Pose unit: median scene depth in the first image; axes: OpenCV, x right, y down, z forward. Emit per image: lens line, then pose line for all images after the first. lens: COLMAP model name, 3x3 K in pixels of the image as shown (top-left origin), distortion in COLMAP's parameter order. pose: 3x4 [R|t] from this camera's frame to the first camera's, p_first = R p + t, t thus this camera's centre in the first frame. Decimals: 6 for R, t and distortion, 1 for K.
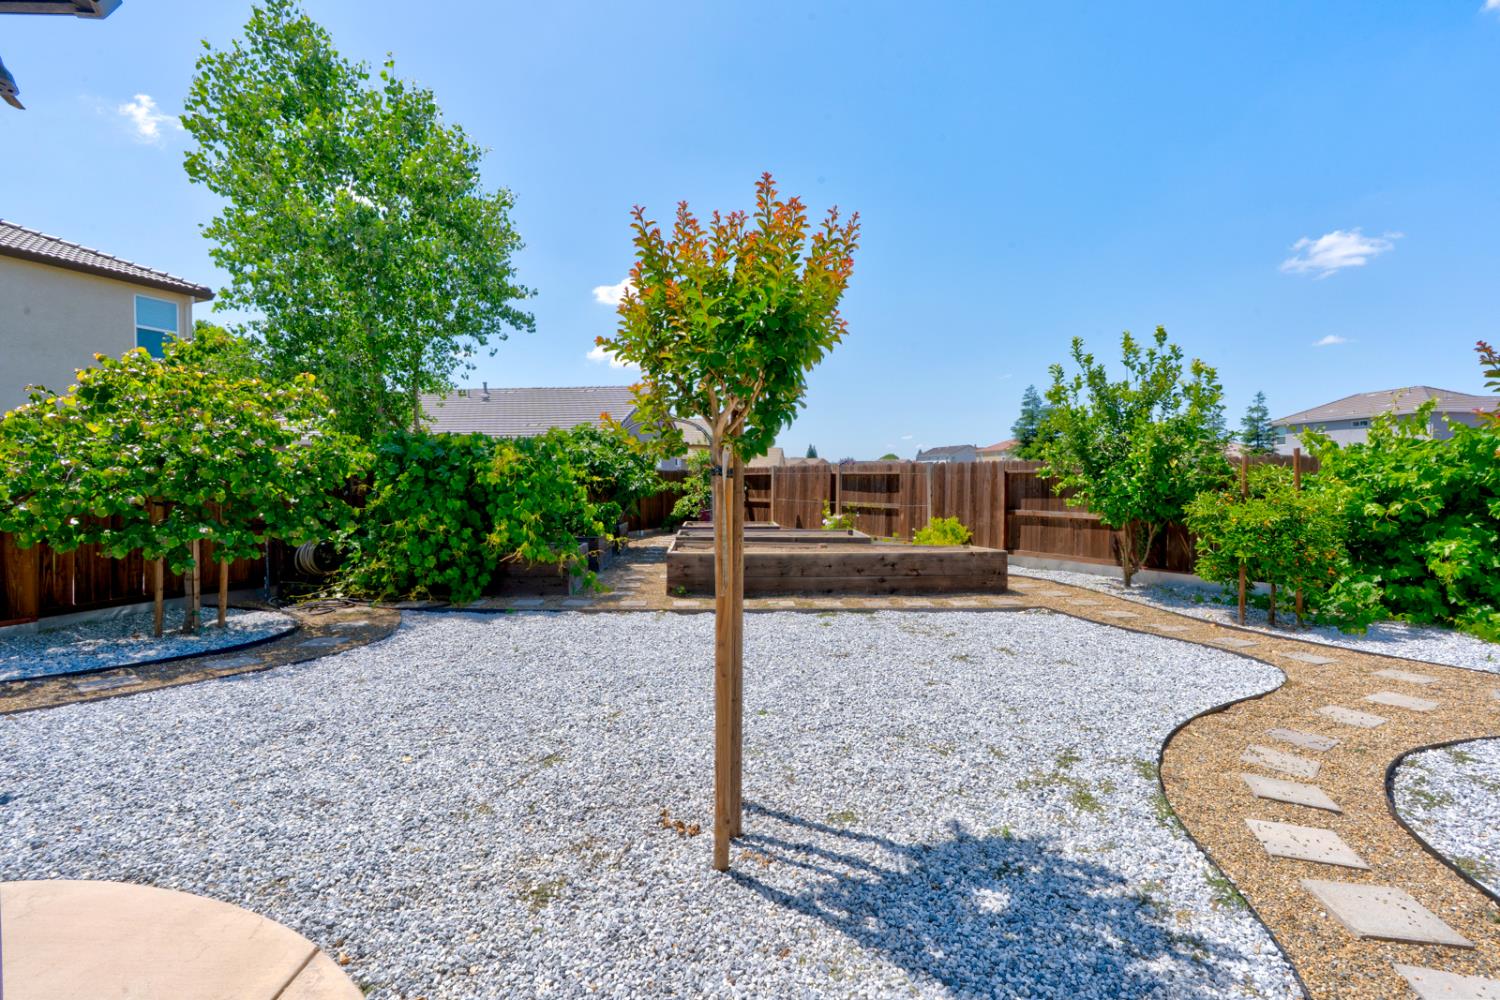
lens RADIAL K [[699.3, 0, 738.6], [0, 699.3, 501.9], [0, 0, 1]] dist [-0.000082, -0.000153]
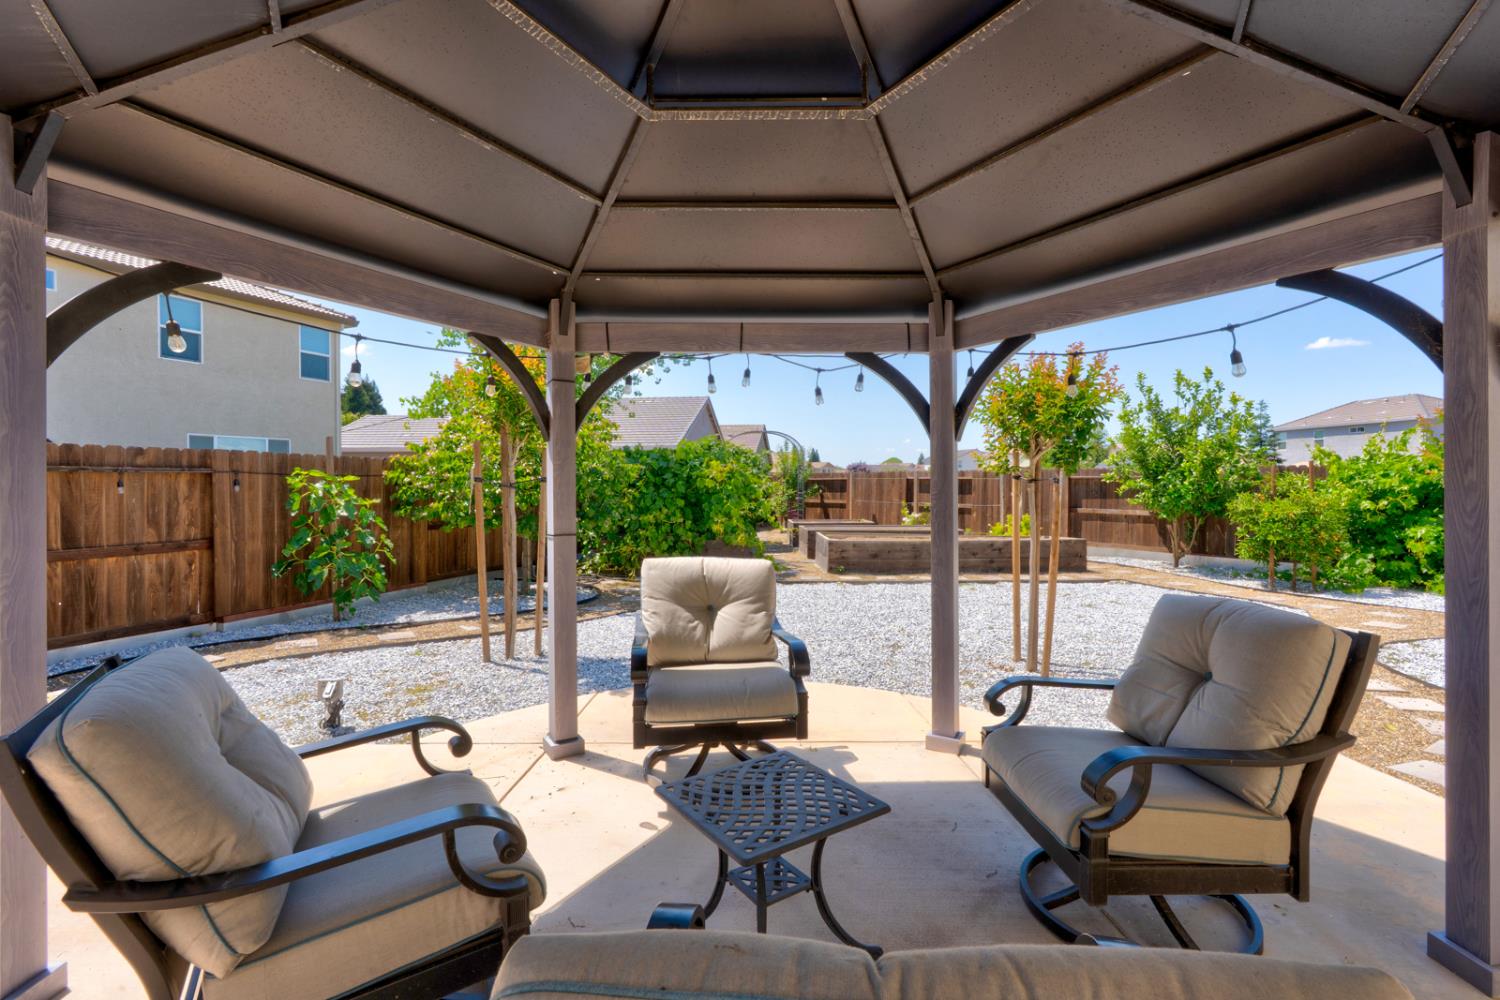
lens RADIAL K [[699.3, 0, 748.0], [0, 699.3, 503.0], [0, 0, 1]] dist [-0.000082, -0.000153]
pose [[0.999948, -0.000901, 0.010134, -0.288866], [0.000935, 0.999994, -0.003302, 0.008702], [-0.010131, 0.003311, 0.999943, -0.322914]]
